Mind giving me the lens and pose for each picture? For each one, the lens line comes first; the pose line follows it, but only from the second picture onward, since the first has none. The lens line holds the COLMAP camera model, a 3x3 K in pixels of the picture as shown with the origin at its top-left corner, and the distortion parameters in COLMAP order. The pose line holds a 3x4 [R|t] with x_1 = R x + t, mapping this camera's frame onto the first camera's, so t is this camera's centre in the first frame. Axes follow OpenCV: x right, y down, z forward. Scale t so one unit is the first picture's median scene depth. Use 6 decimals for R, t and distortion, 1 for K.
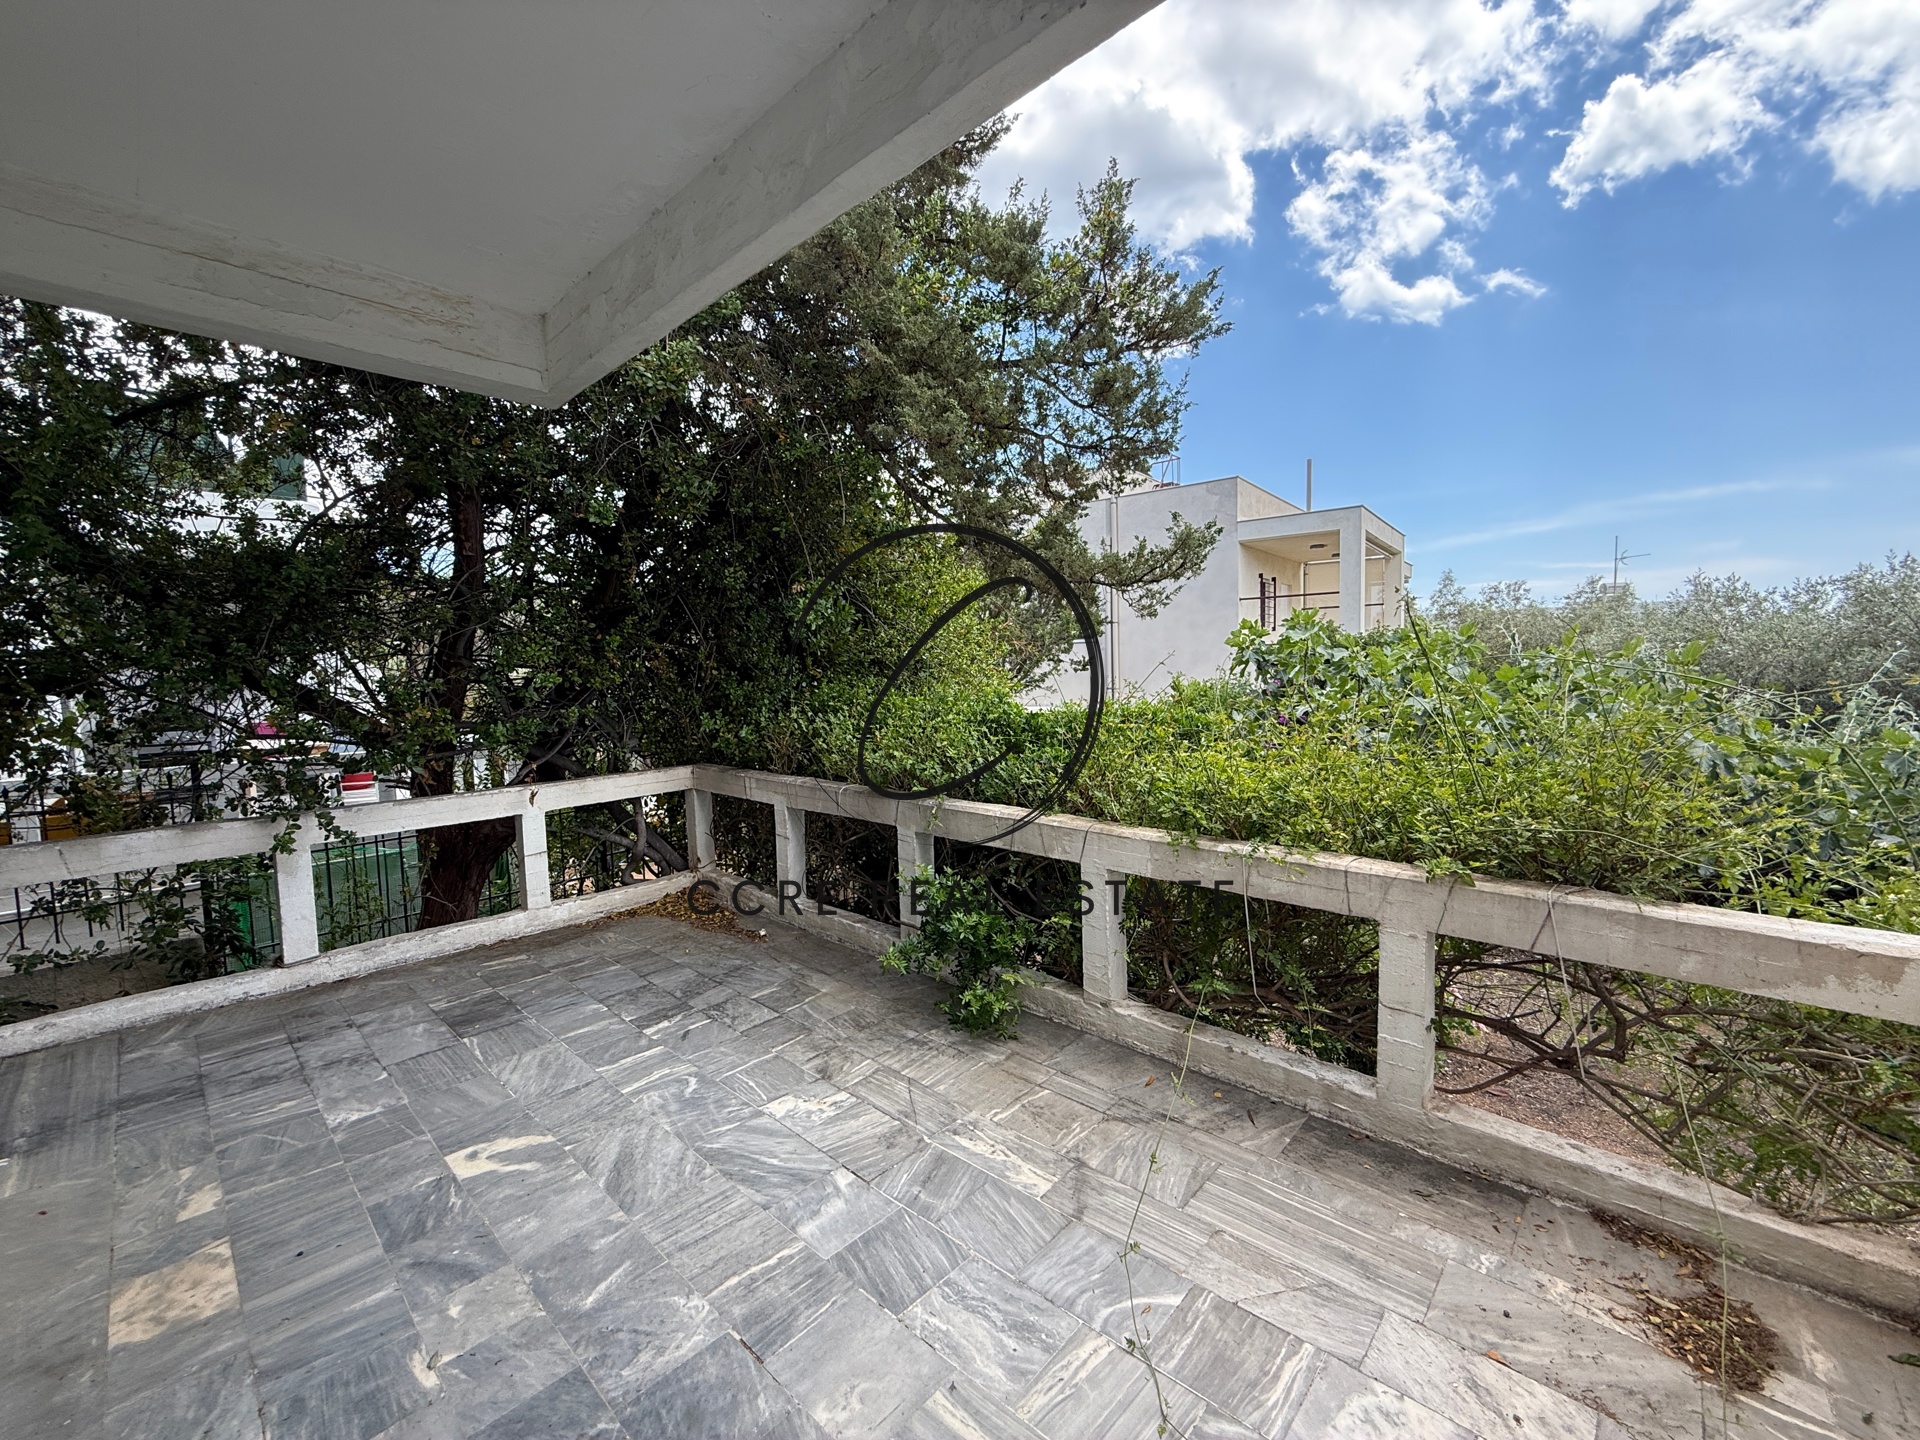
lens RADIAL K [[768.4, 0, 955.4], [0, 768.4, 719.6], [0, 0, 1]] dist [0.000763, -0.000030]
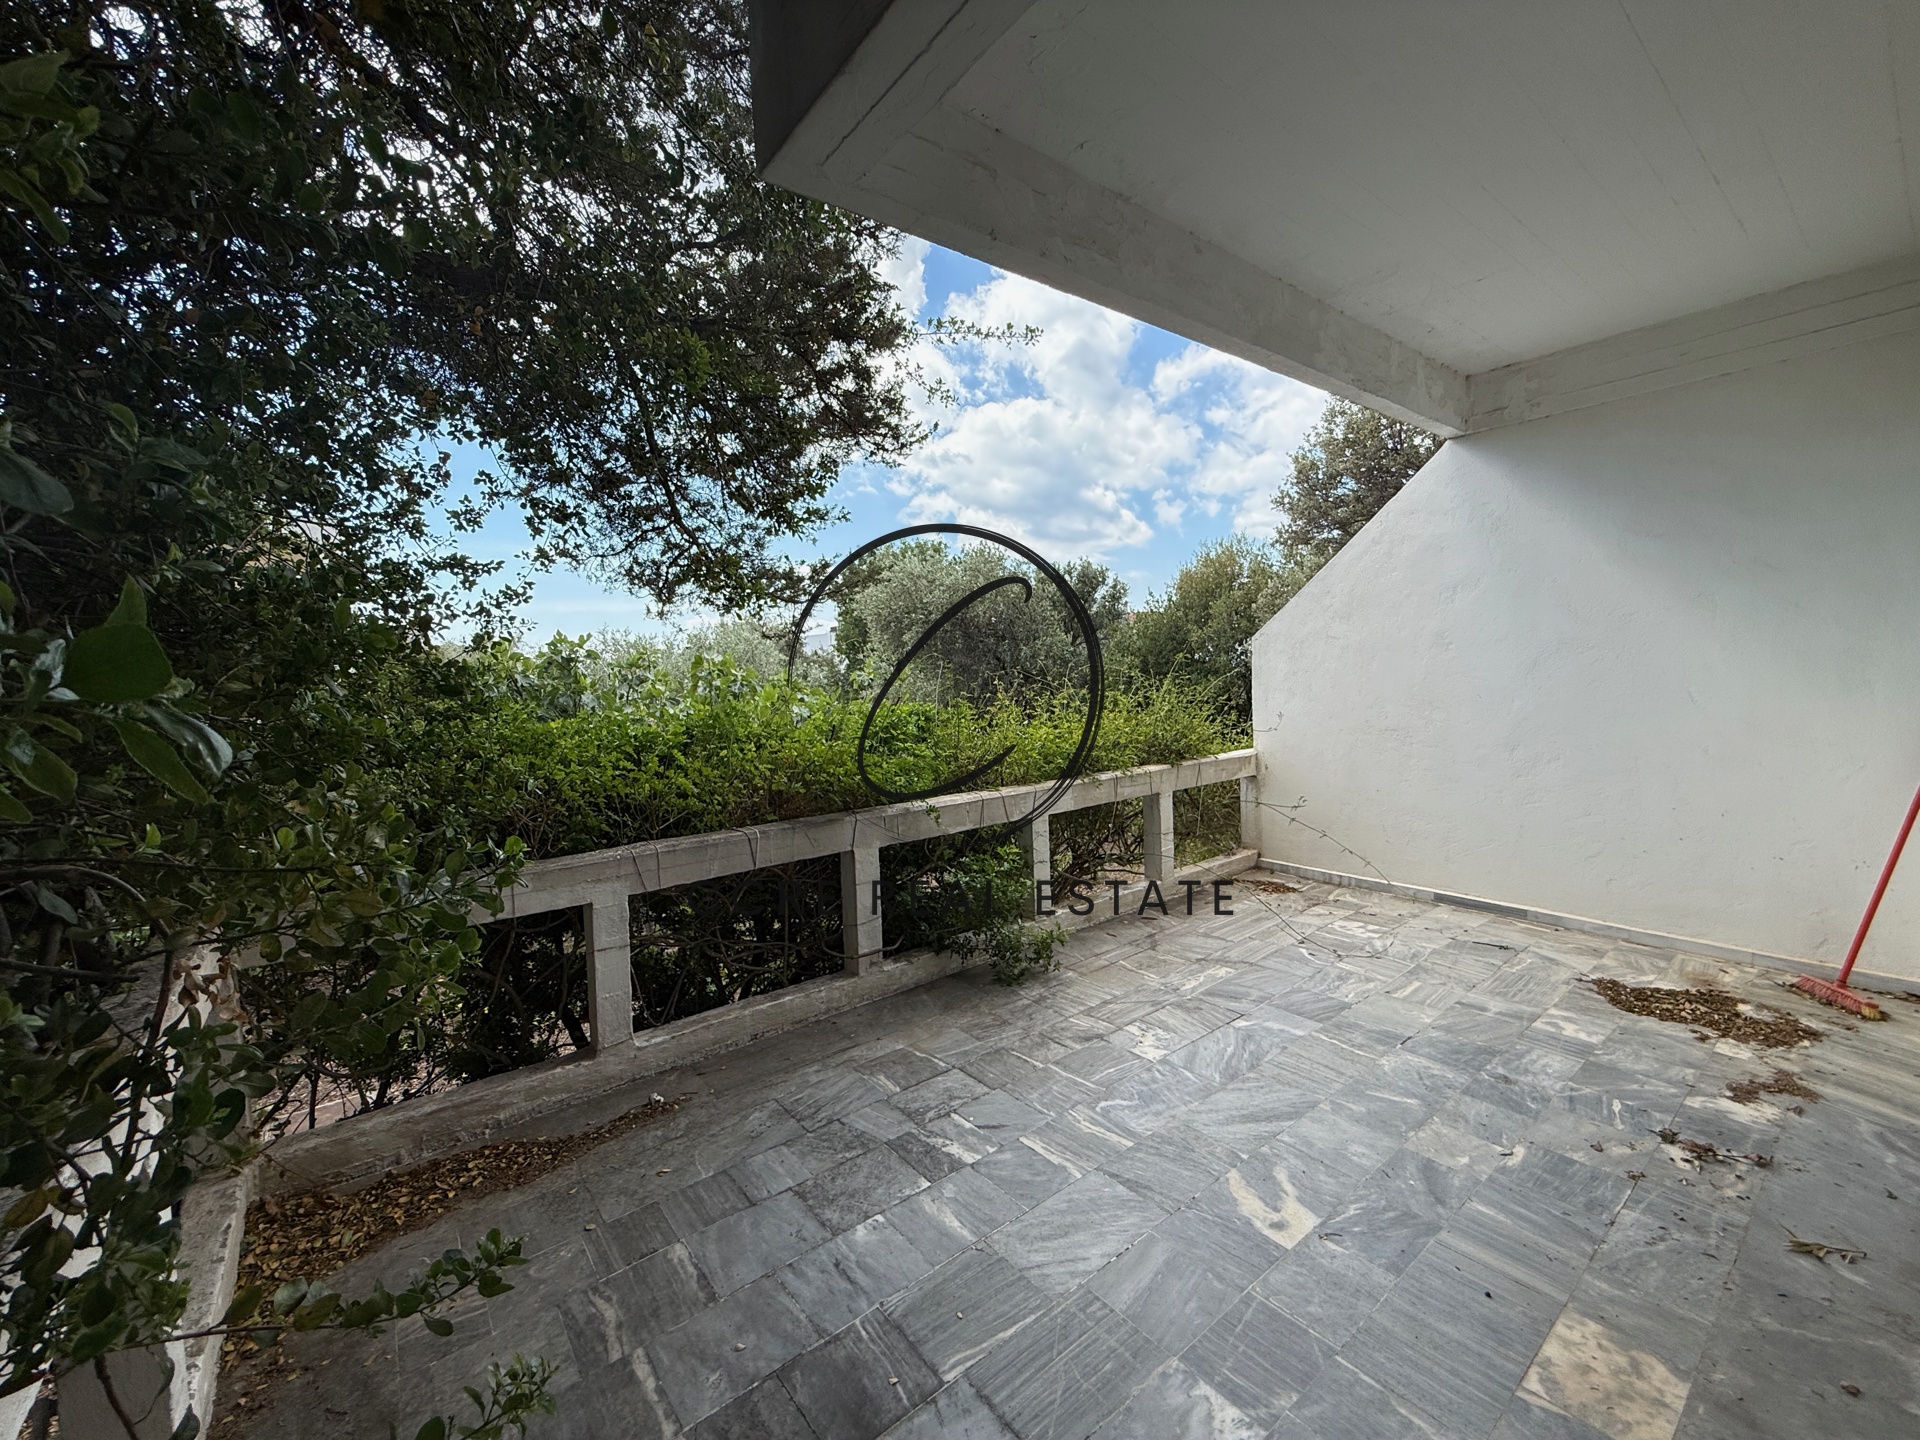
lens RADIAL K [[768.4, 0, 961.7], [0, 768.4, 717.4], [0, 0, 1]] dist [0.000763, -0.000030]
pose [[0.156629, -0.045210, 0.986622, -1.039050], [0.097930, 0.994740, 0.030035, -0.030390], [-0.982790, 0.091916, 0.160233, 0.808258]]
